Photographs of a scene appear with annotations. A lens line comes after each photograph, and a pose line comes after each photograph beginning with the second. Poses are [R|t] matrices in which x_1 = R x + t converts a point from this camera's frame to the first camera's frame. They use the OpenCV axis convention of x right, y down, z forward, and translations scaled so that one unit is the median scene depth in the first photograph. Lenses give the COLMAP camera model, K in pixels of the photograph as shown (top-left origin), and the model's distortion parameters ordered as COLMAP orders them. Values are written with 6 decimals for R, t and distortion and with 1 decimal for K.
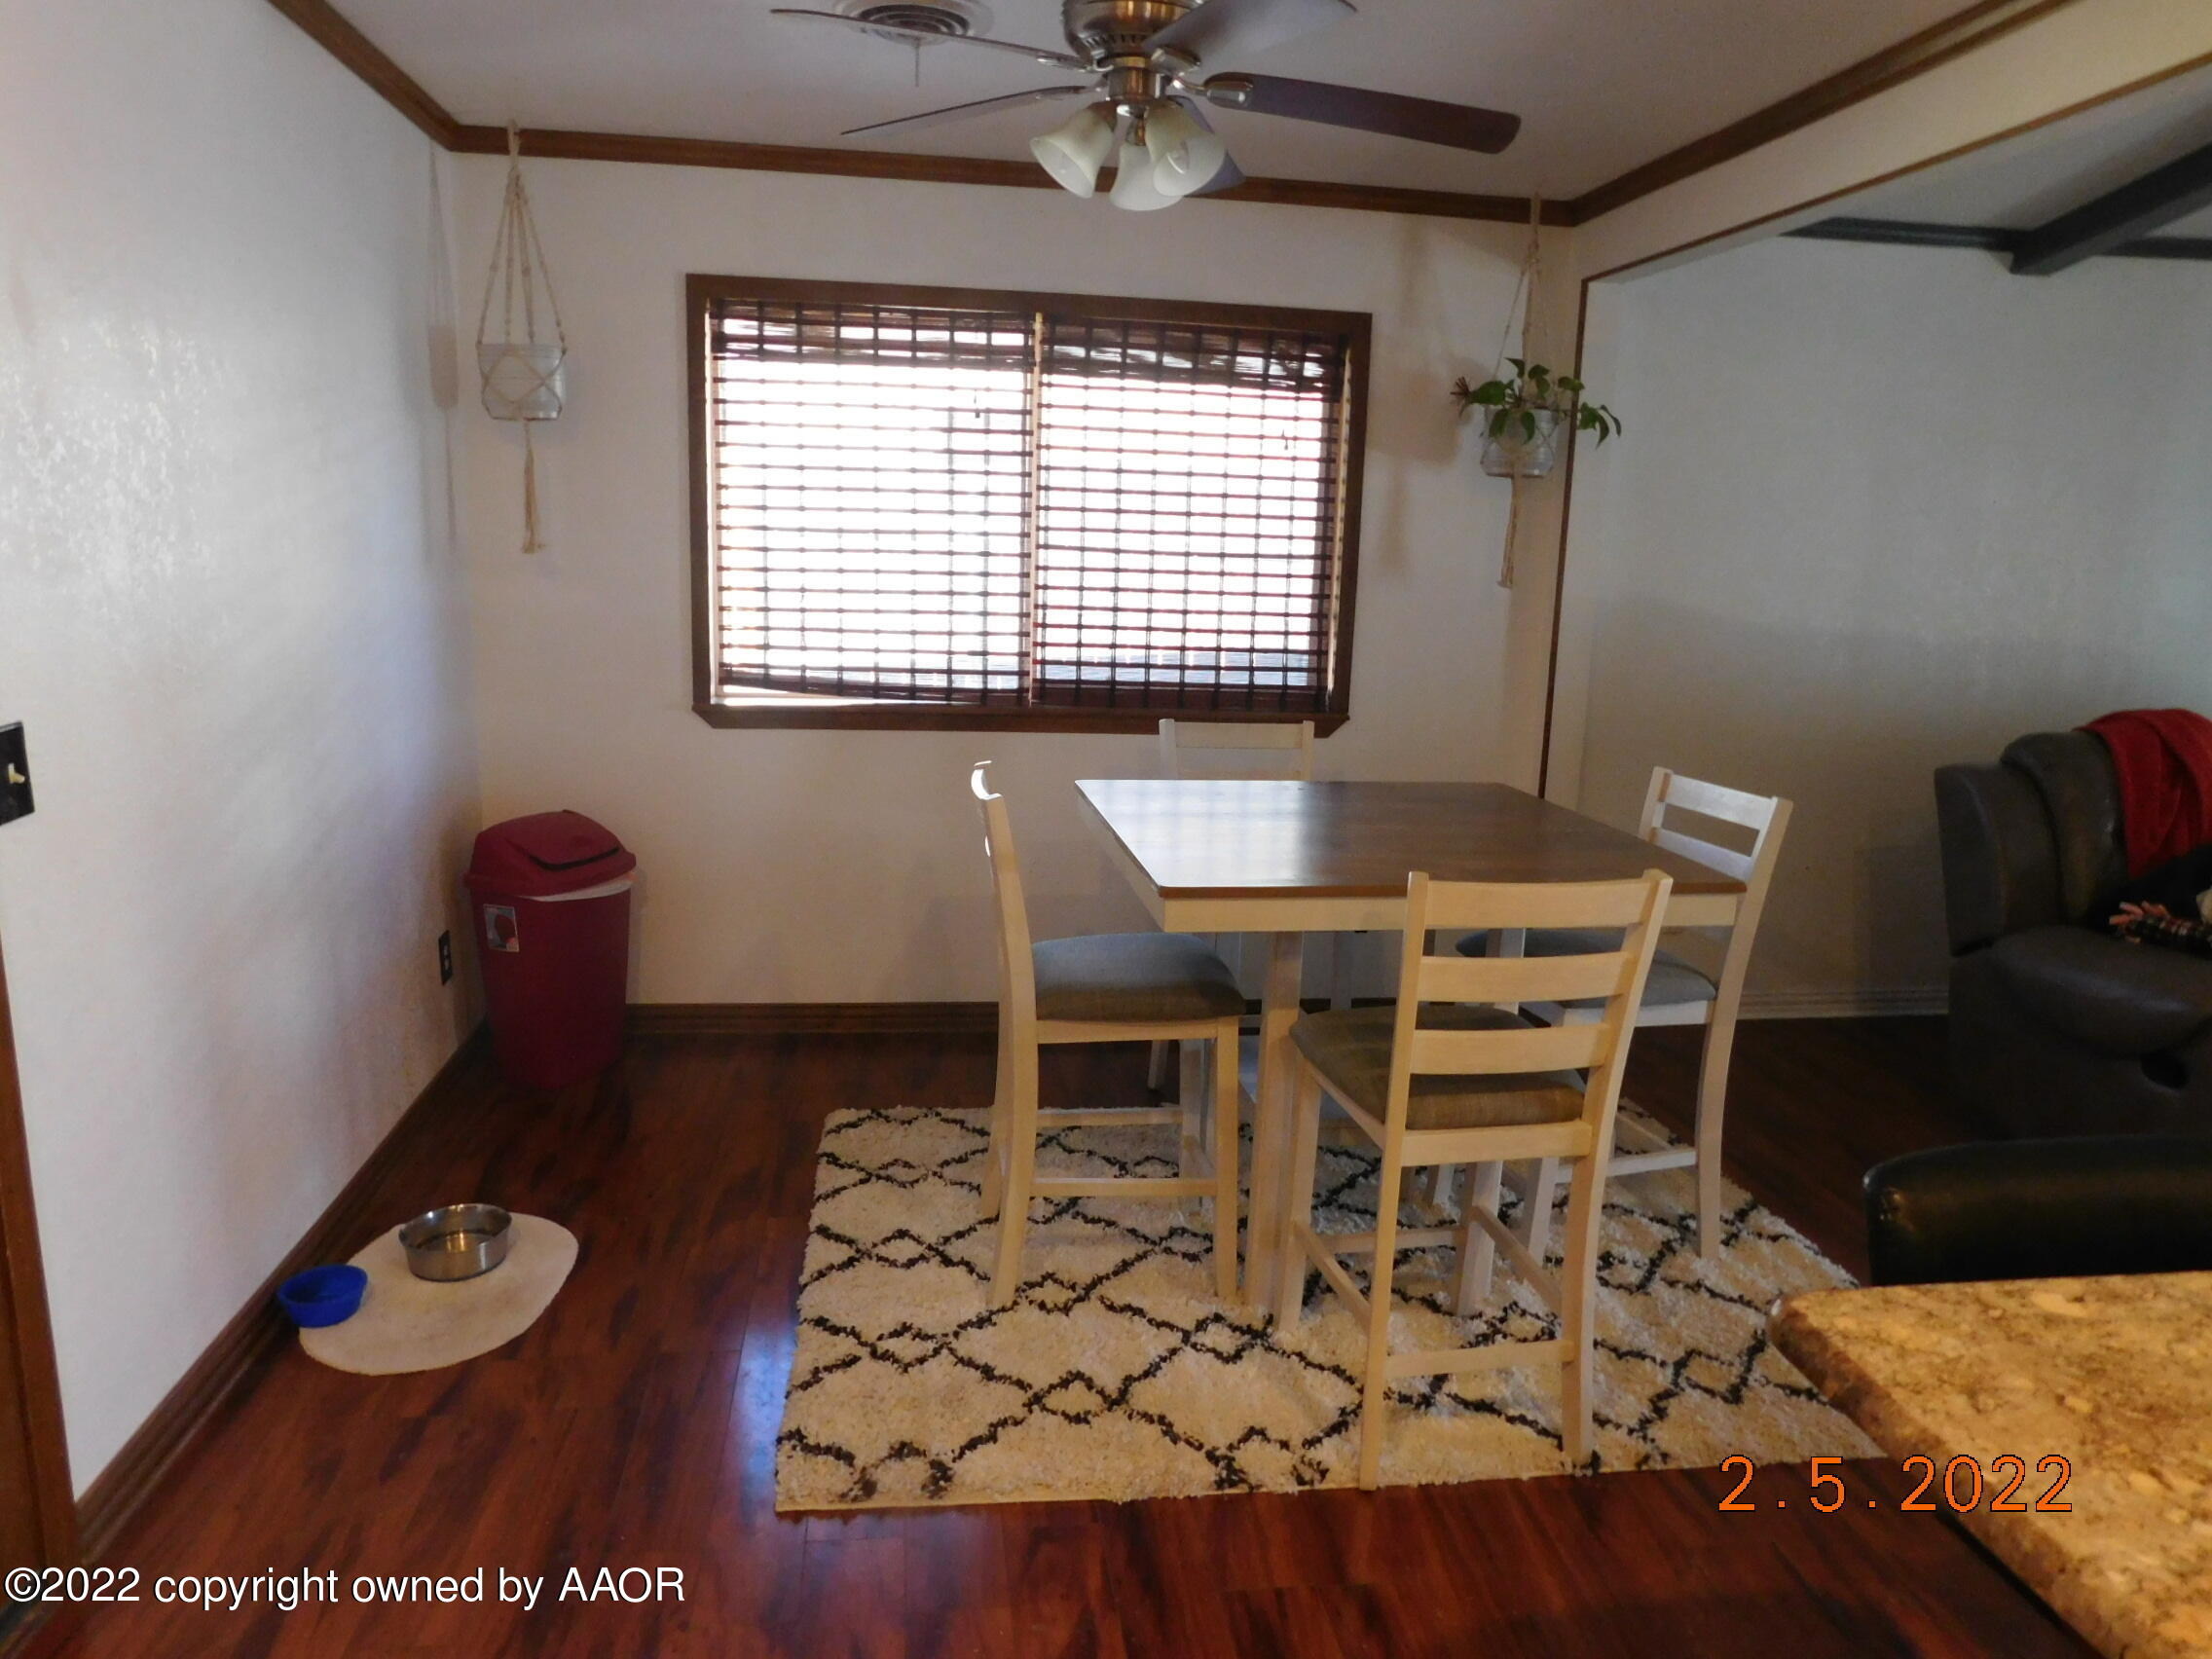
lens RADIAL K [[1466.9, 0, 1098.6], [0, 1466.9, 840.7], [0, 0, 1]] dist [-0.044408, 0.003488]
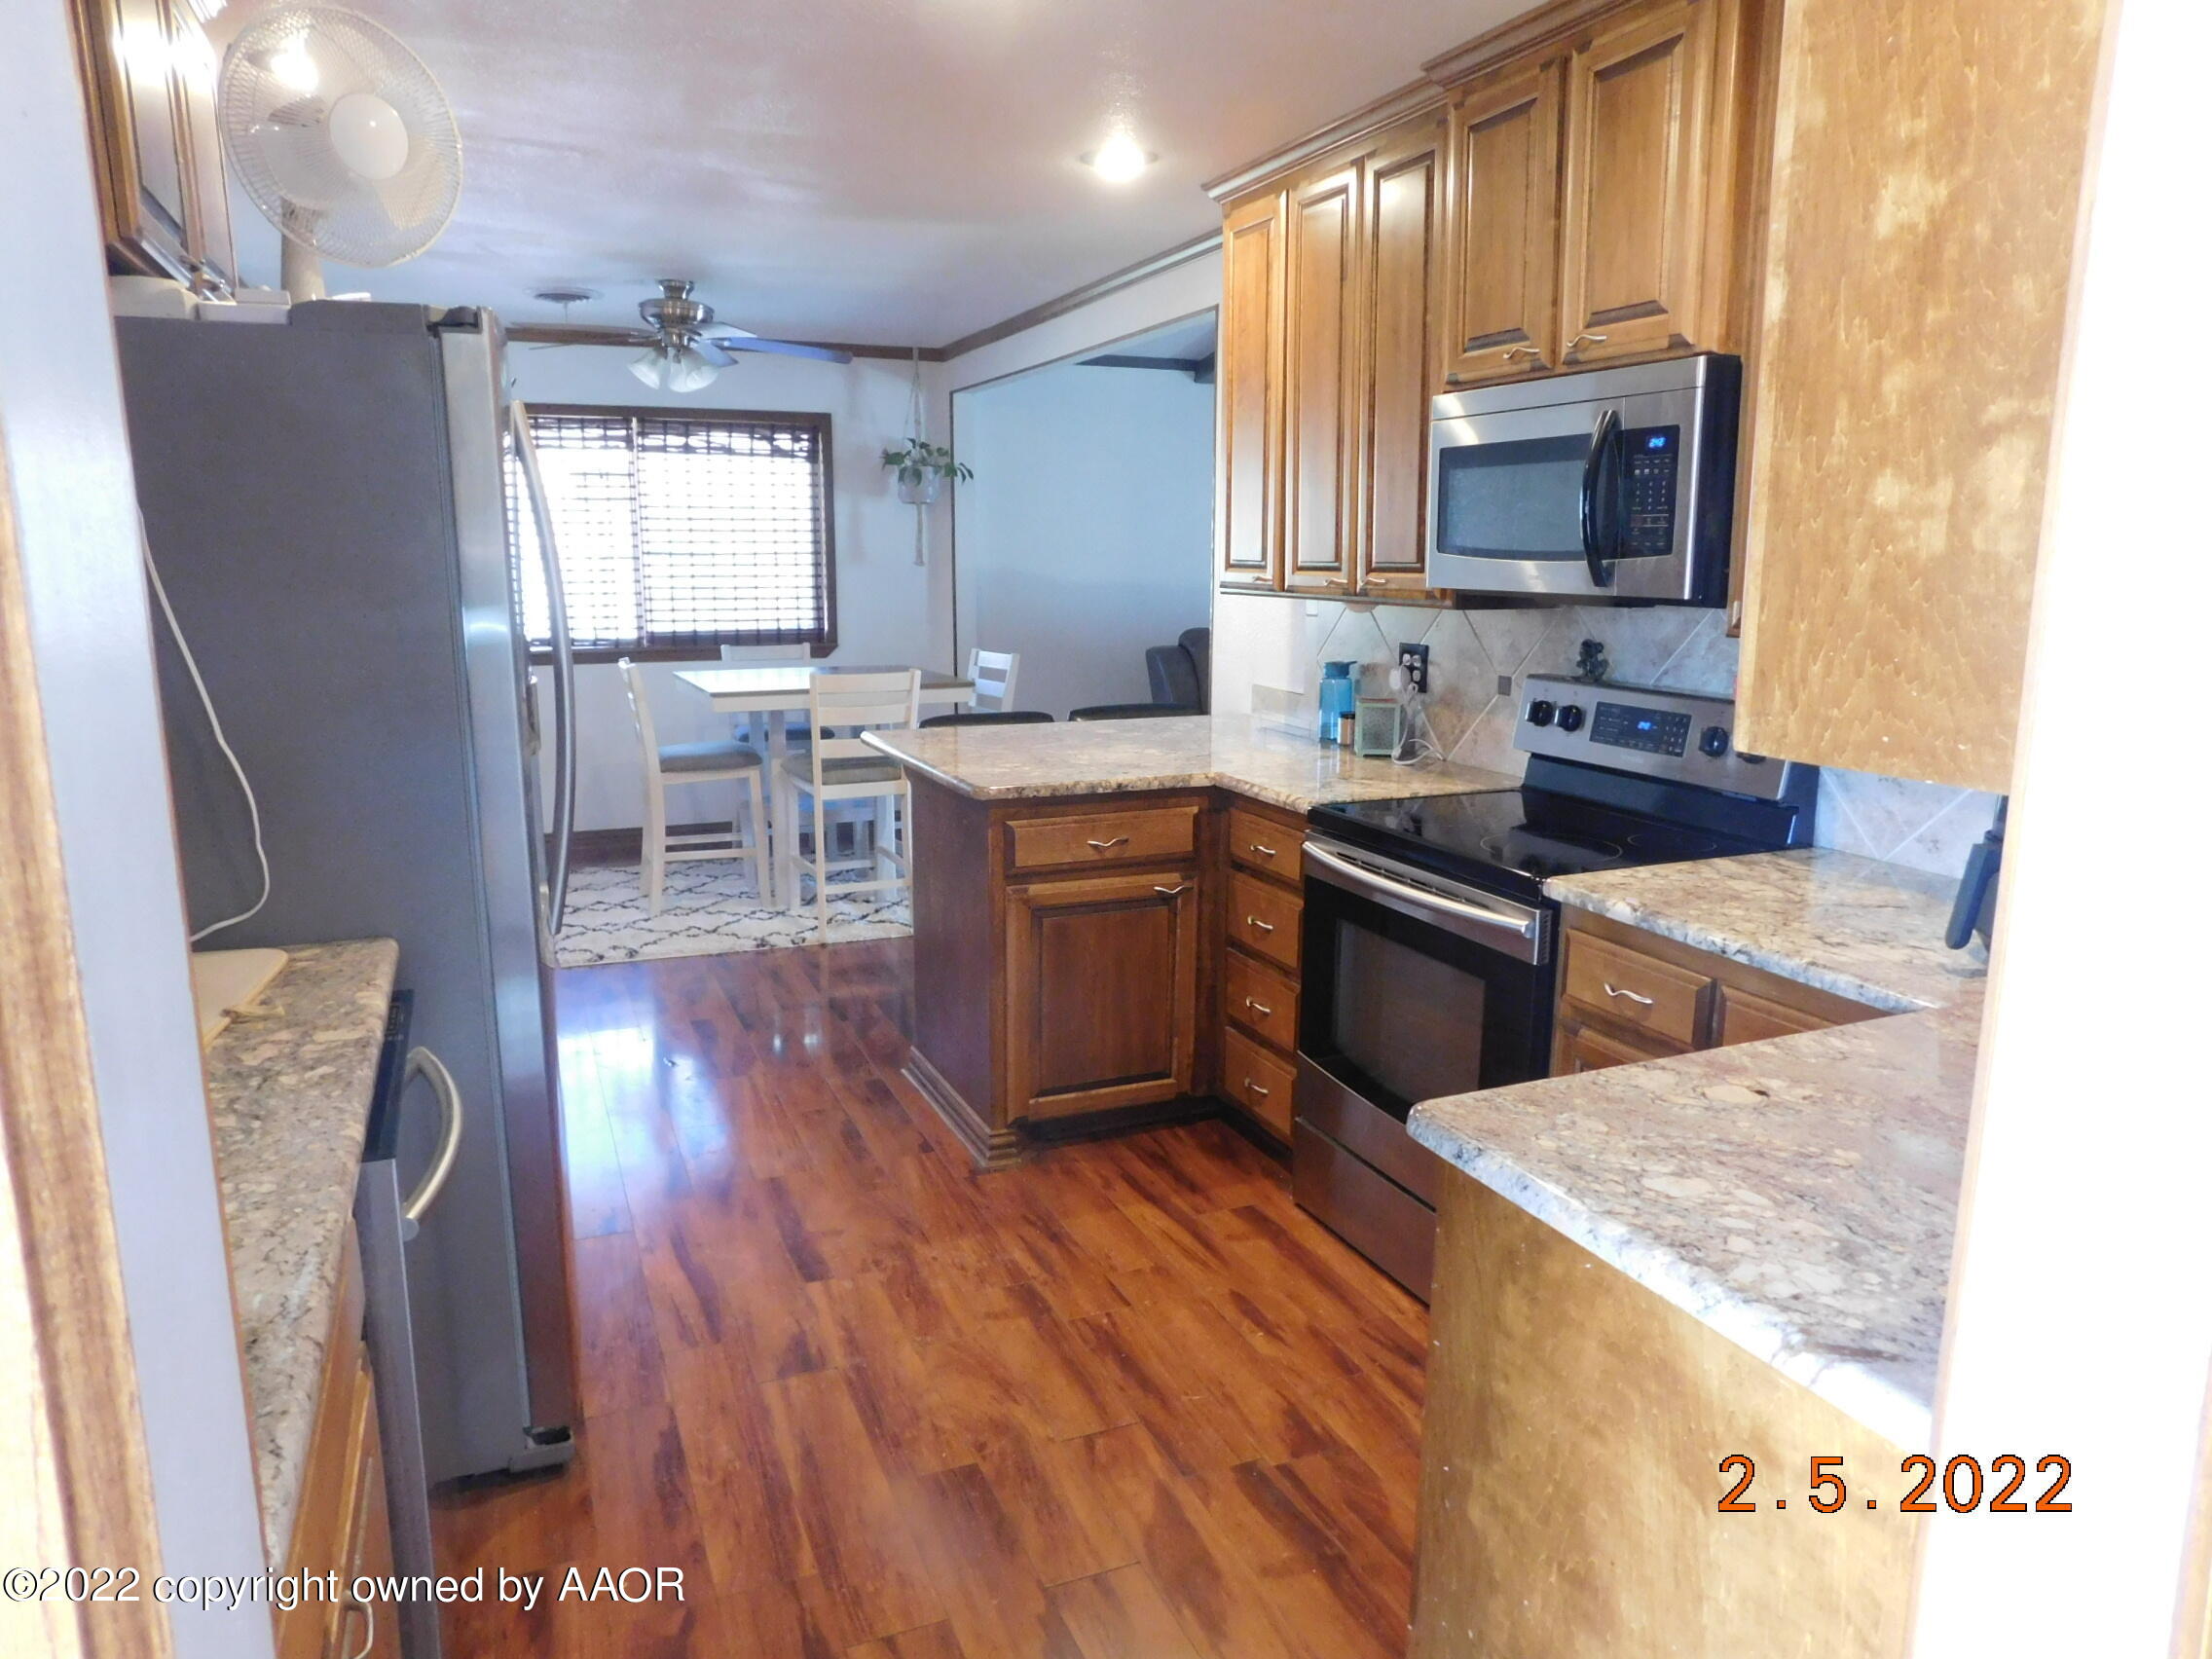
lens RADIAL K [[1466.9, 0, 1121.3], [0, 1466.9, 831.0], [0, 0, 1]] dist [-0.044408, 0.003488]
pose [[0.962267, -0.079401, 0.260264, 0.026950], [0.082039, 0.996629, 0.000733, 0.169192], [-0.259445, 0.020647, 0.965537, -0.788683]]
